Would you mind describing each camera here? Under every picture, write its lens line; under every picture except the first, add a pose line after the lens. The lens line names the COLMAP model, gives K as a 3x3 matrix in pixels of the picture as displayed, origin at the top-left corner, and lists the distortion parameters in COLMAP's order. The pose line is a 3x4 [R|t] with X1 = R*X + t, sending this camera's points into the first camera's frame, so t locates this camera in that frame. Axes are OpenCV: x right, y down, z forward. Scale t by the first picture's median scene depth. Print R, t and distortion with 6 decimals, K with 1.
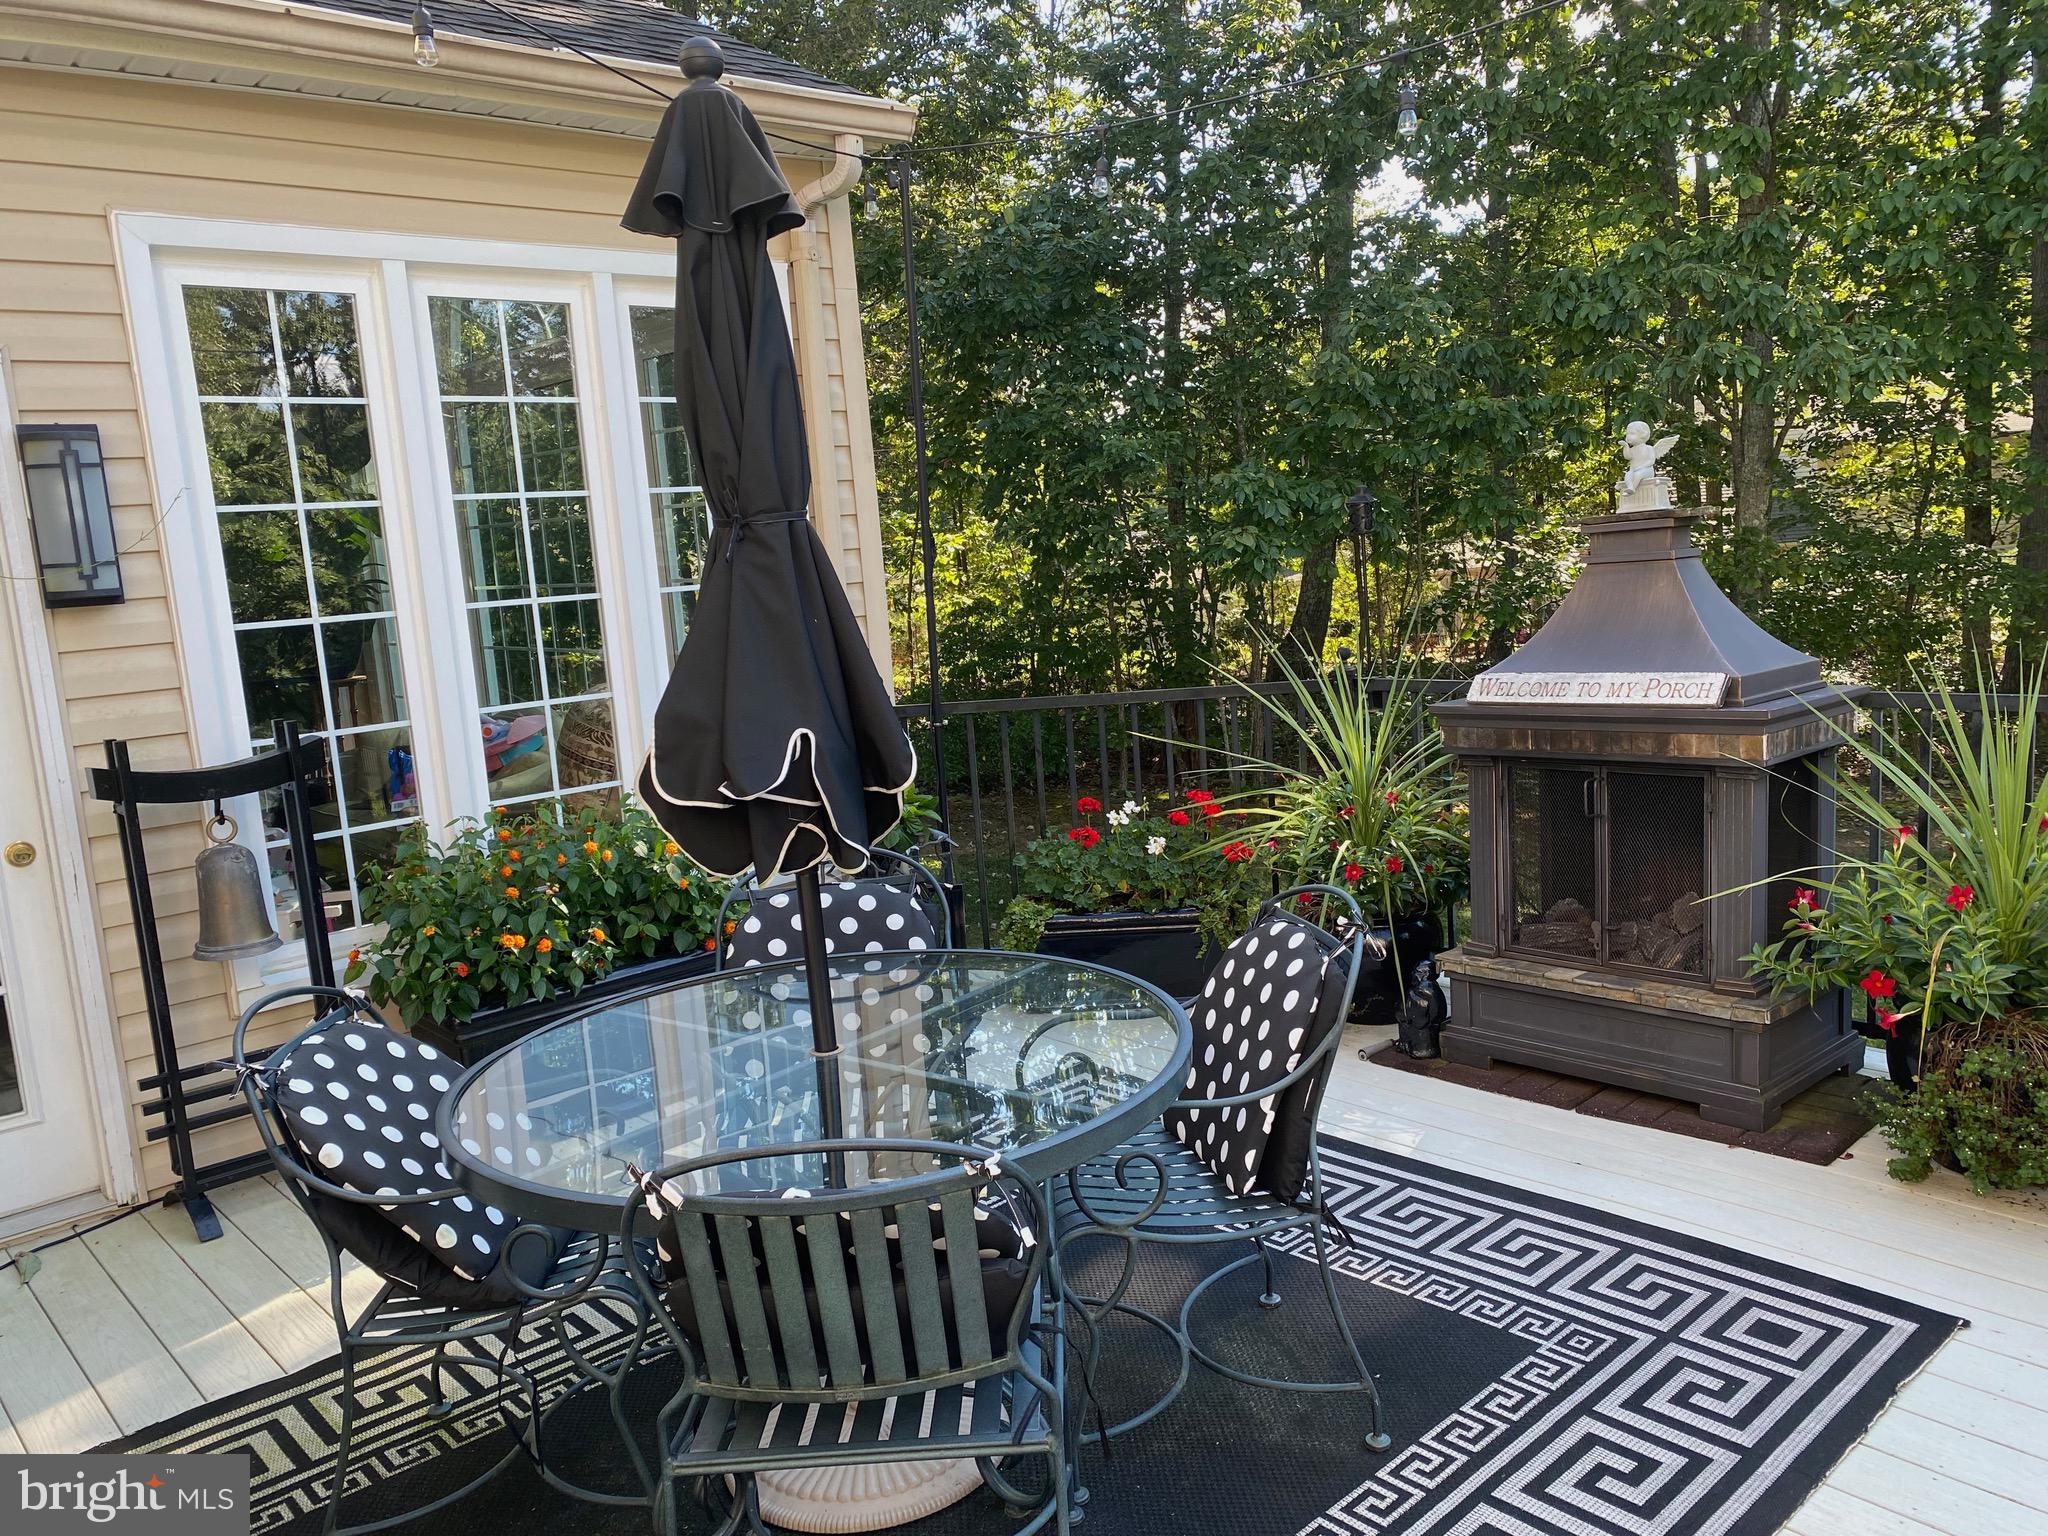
lens RADIAL K [[1567.7, 0, 1024.0], [0, 1567.7, 768.0], [0, 0, 1]] dist [0.025893, -0.011502]
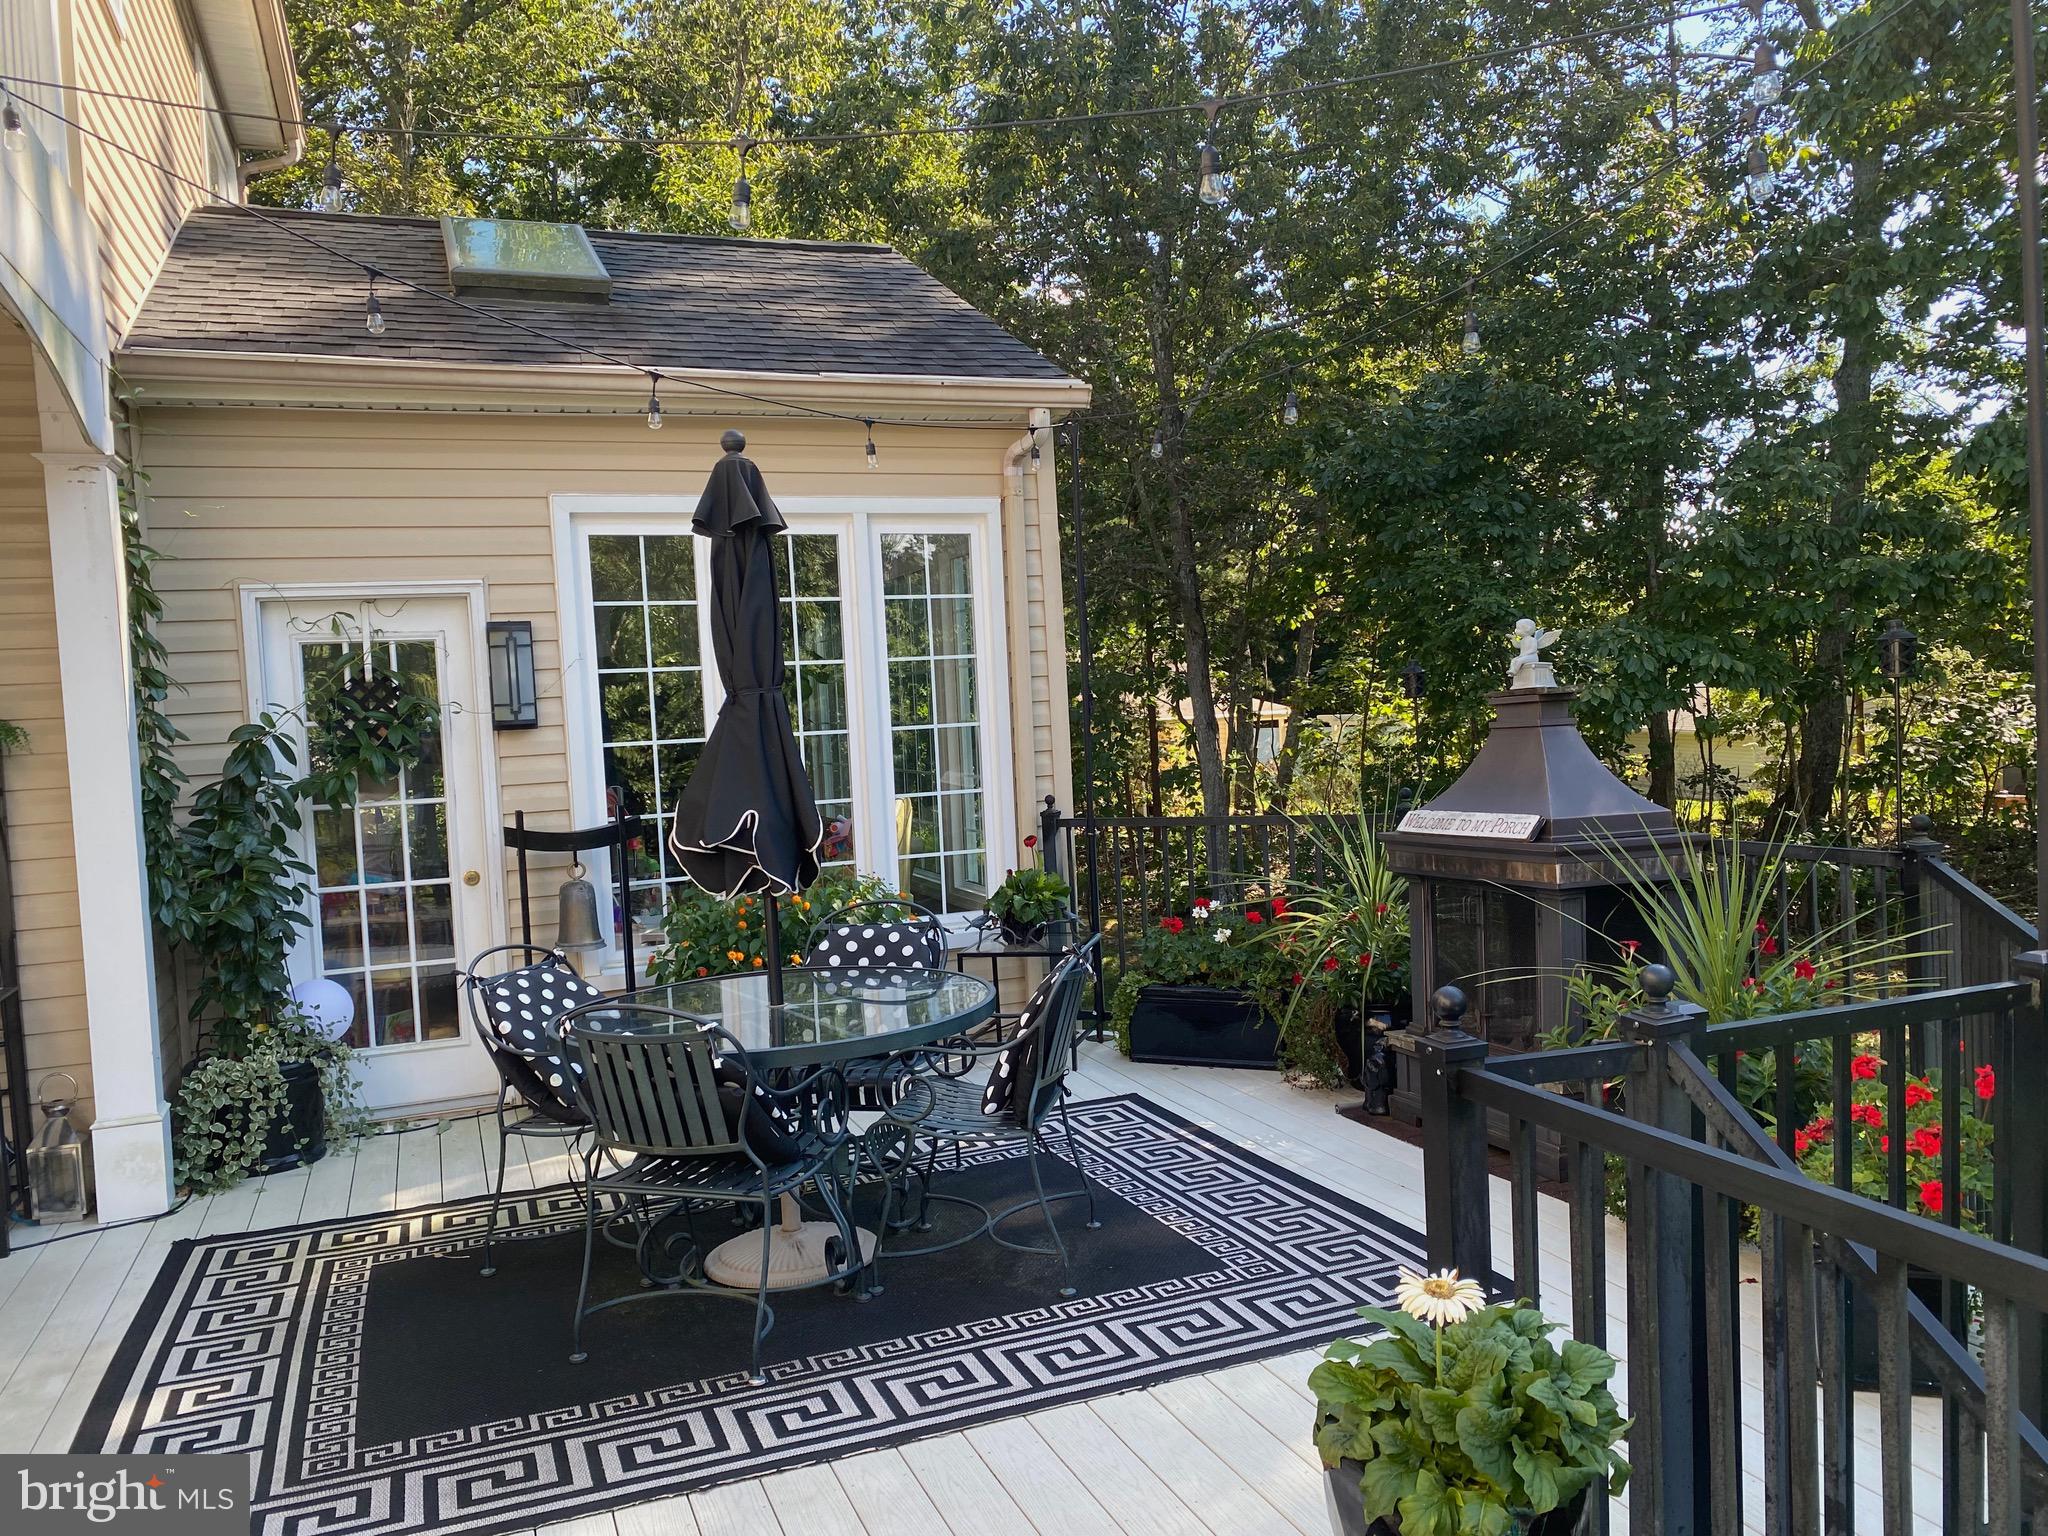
lens RADIAL K [[1567.9, 0, 1024.0], [0, 1567.9, 768.0], [0, 0, 1]] dist [0.075172, -0.000422]
pose [[0.932833, 0.036068, -0.358499, 0.494438], [-0.066899, 0.995014, -0.073970, 0.023956], [0.354043, 0.092985, 0.930595, -0.343703]]
